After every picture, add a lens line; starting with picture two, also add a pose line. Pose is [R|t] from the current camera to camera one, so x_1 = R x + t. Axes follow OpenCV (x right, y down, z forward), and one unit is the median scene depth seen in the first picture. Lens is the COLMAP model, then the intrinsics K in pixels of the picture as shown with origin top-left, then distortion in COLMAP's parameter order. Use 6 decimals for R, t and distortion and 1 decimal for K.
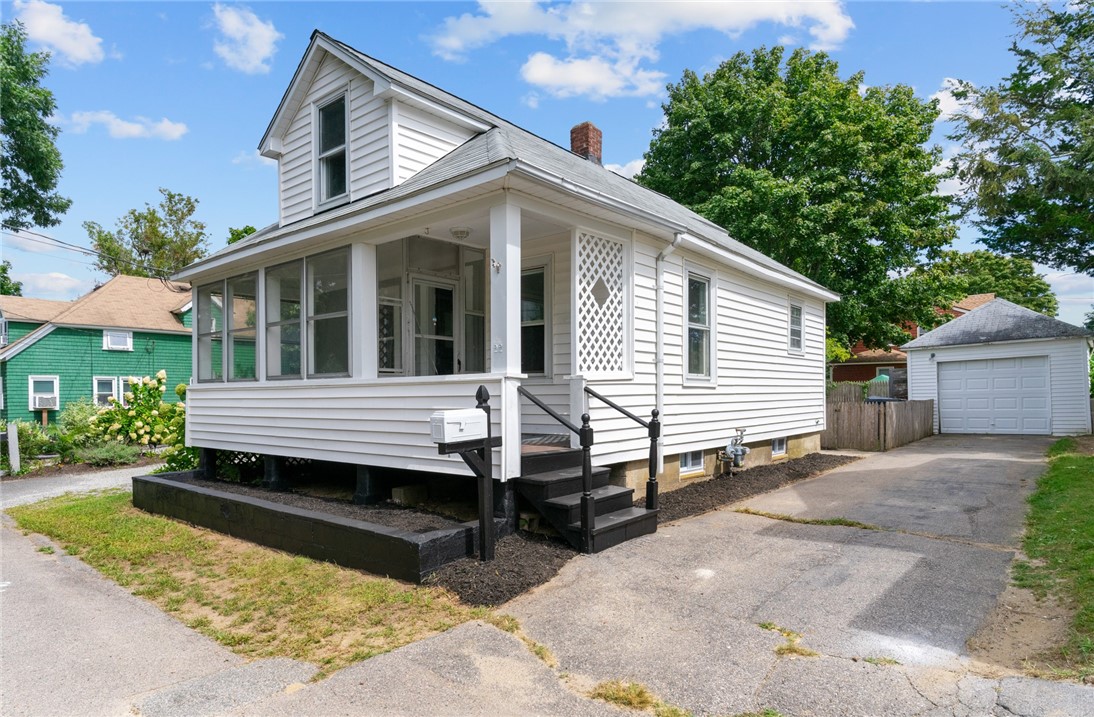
lens RADIAL K [[628.5, 0, 545.0], [0, 628.5, 399.1], [0, 0, 1]] dist [-0.001886, 0.003319]
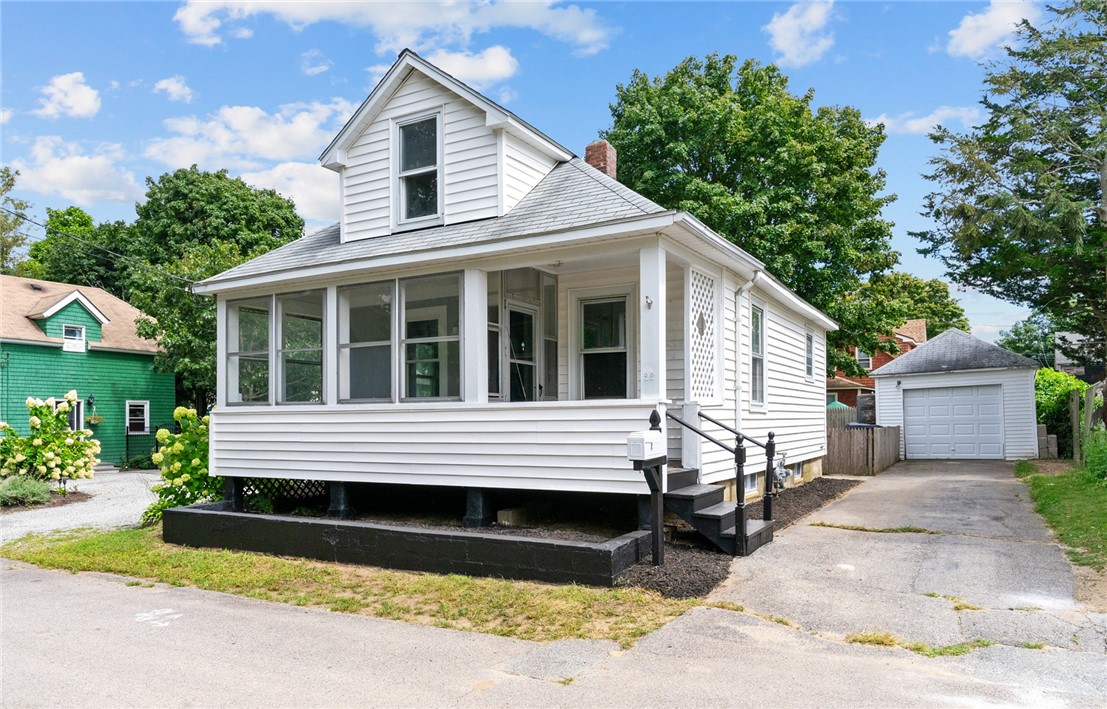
lens RADIAL K [[748.8, 0, 555.1], [0, 748.8, 418.9], [0, 0, 1]] dist [0.005072, -0.003672]
pose [[0.981644, 0.002035, 0.190709, -0.247814], [0.000124, 0.999936, -0.011307, 0.004501], [-0.190720, 0.011123, 0.981581, -0.132824]]
